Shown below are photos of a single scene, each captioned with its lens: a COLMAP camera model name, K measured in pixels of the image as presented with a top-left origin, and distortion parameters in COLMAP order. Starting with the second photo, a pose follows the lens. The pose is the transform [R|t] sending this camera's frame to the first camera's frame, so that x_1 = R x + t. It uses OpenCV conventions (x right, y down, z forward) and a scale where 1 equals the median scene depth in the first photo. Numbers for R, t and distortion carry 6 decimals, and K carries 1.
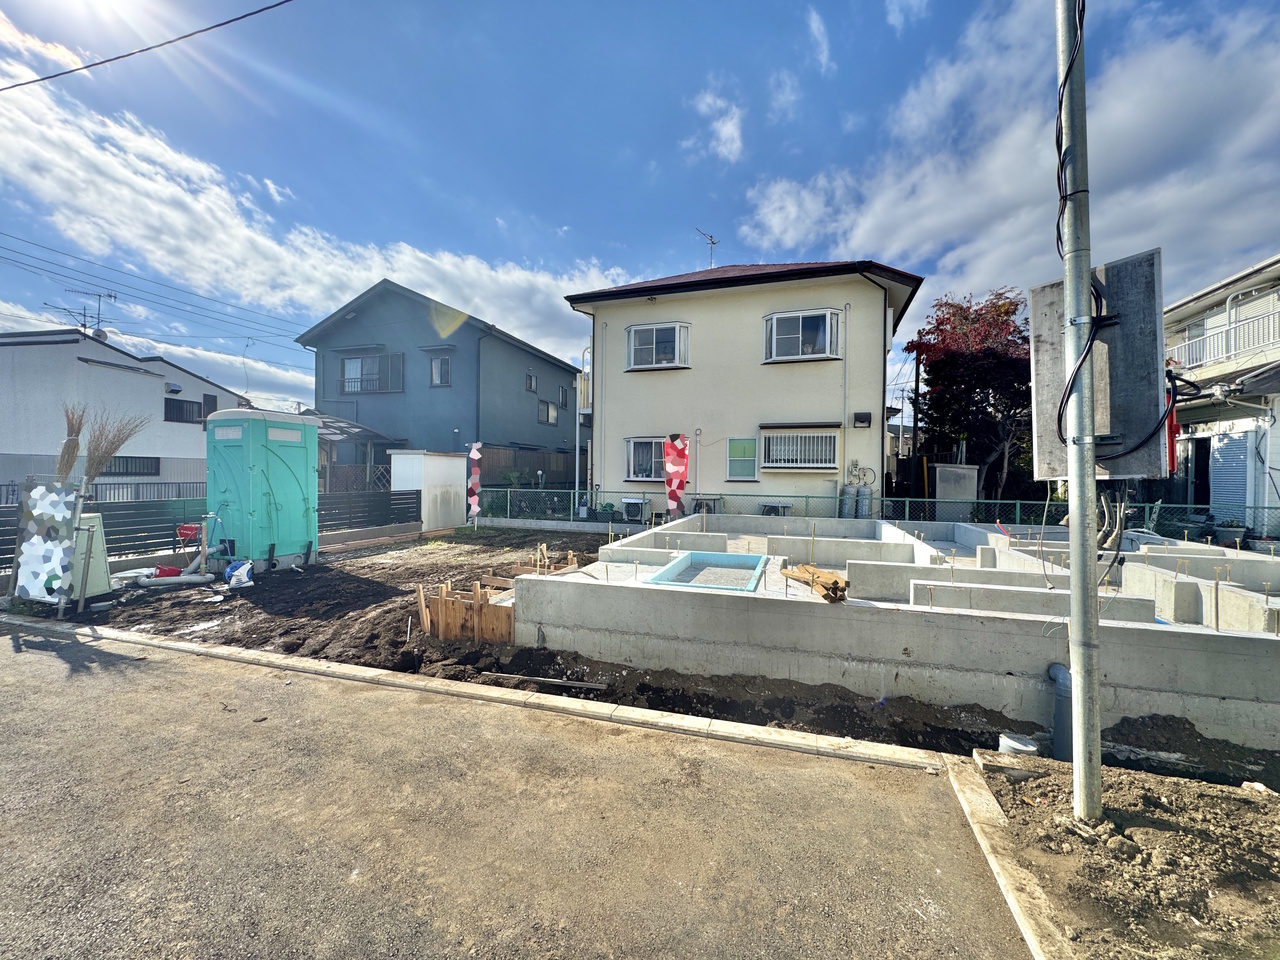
lens RADIAL K [[510.4, 0, 640.0], [0, 510.4, 480.0], [0, 0, 1]] dist [-0.003784, 0.000780]
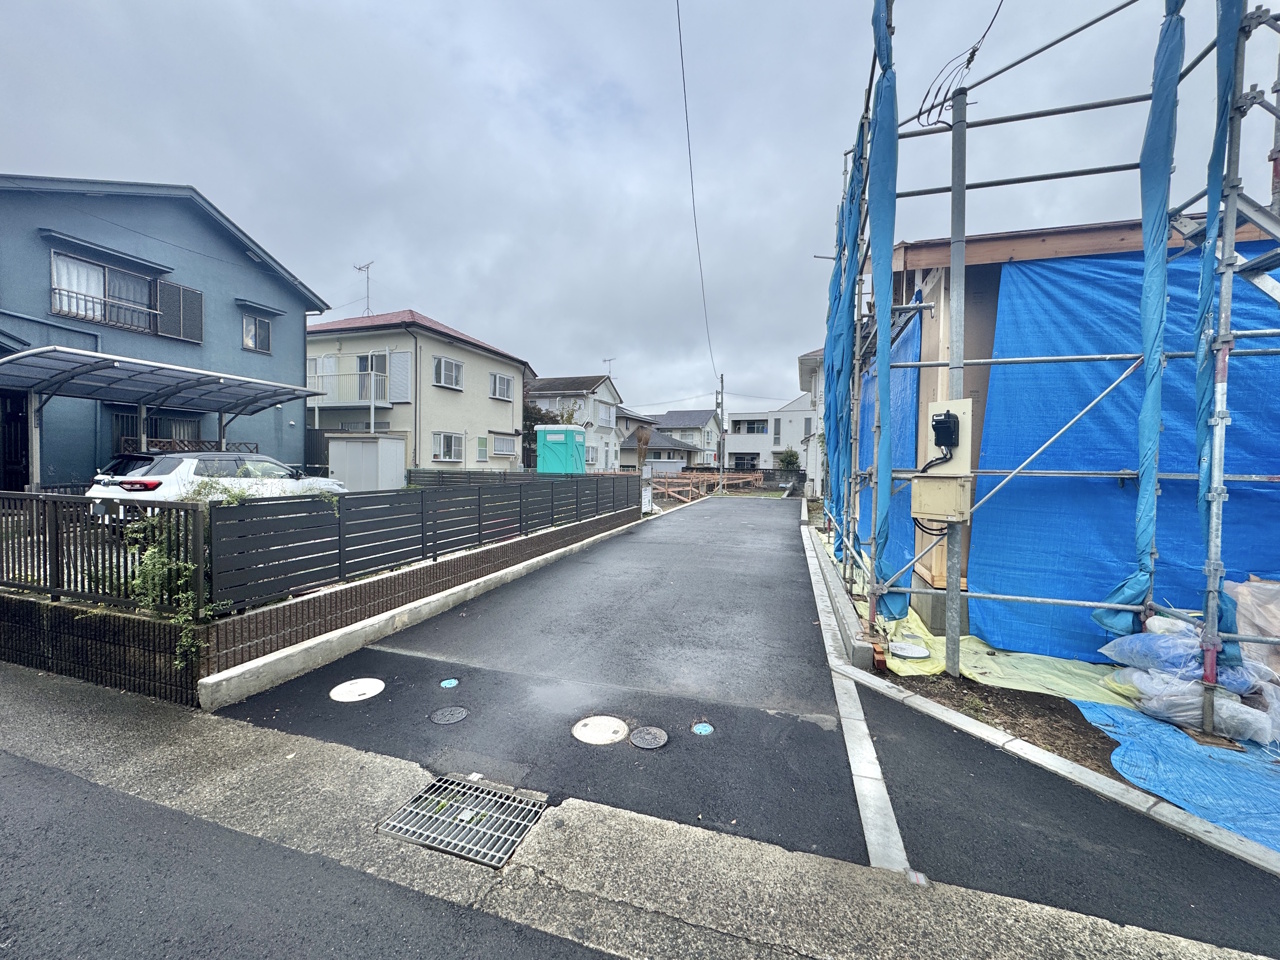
lens RADIAL K [[510.4, 0, 640.0], [0, 510.4, 480.0], [0, 0, 1]] dist [-0.003784, 0.000780]
pose [[0.003193, -0.040587, 0.999171, -1.598300], [-0.005966, 0.999157, 0.040606, -0.008101], [-0.999977, -0.006091, 0.002948, 0.446269]]
